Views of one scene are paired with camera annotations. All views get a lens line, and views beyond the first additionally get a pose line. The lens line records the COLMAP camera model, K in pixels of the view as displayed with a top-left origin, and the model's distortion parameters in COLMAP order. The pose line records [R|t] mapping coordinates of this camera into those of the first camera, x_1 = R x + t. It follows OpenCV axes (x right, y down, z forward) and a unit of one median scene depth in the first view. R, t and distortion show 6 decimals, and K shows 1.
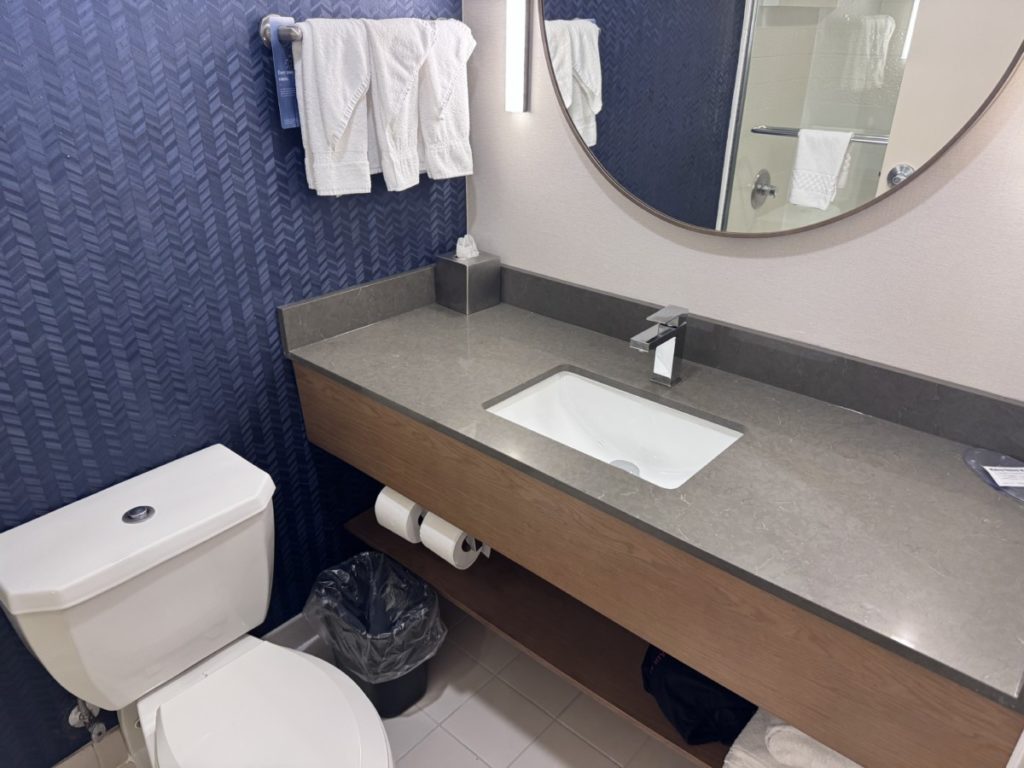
lens RADIAL K [[732.3, 0, 516.7], [0, 732.3, 391.4], [0, 0, 1]] dist [0.030777, -0.068258]
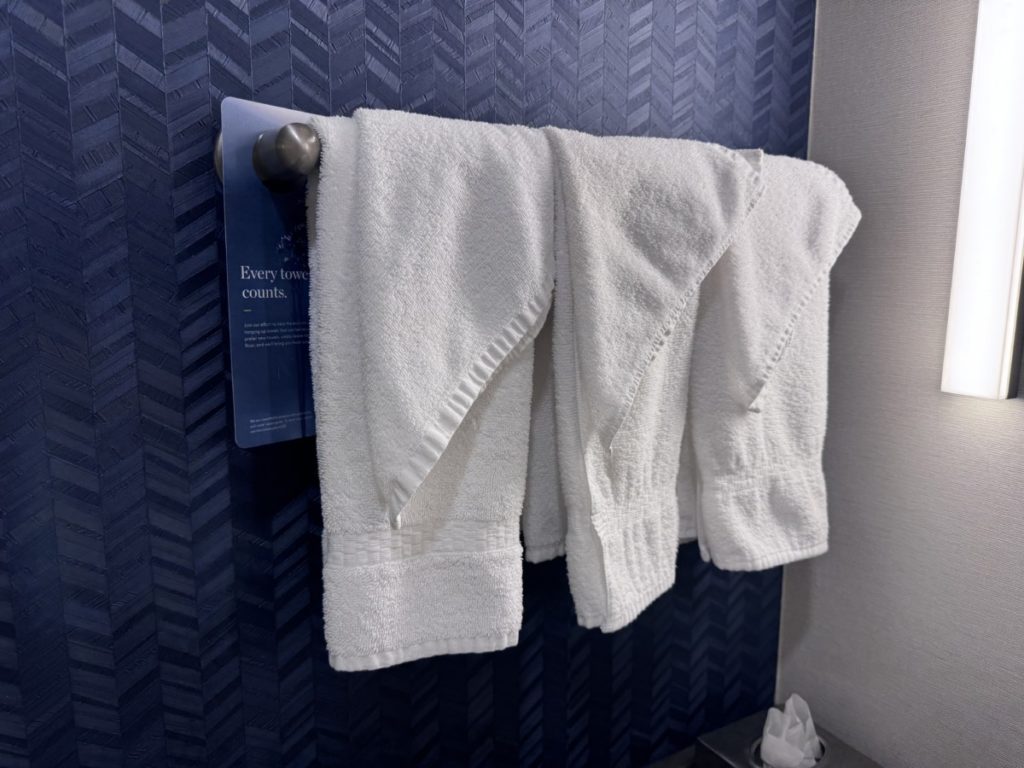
lens RADIAL K [[732.3, 0, 509.6], [0, 732.3, 386.0], [0, 0, 1]] dist [0.030777, -0.068258]
pose [[0.950576, 0.042156, -0.307616, -0.111669], [-0.132034, 0.951581, -0.277596, -0.283812], [0.281019, 0.304492, 0.910117, 0.681206]]
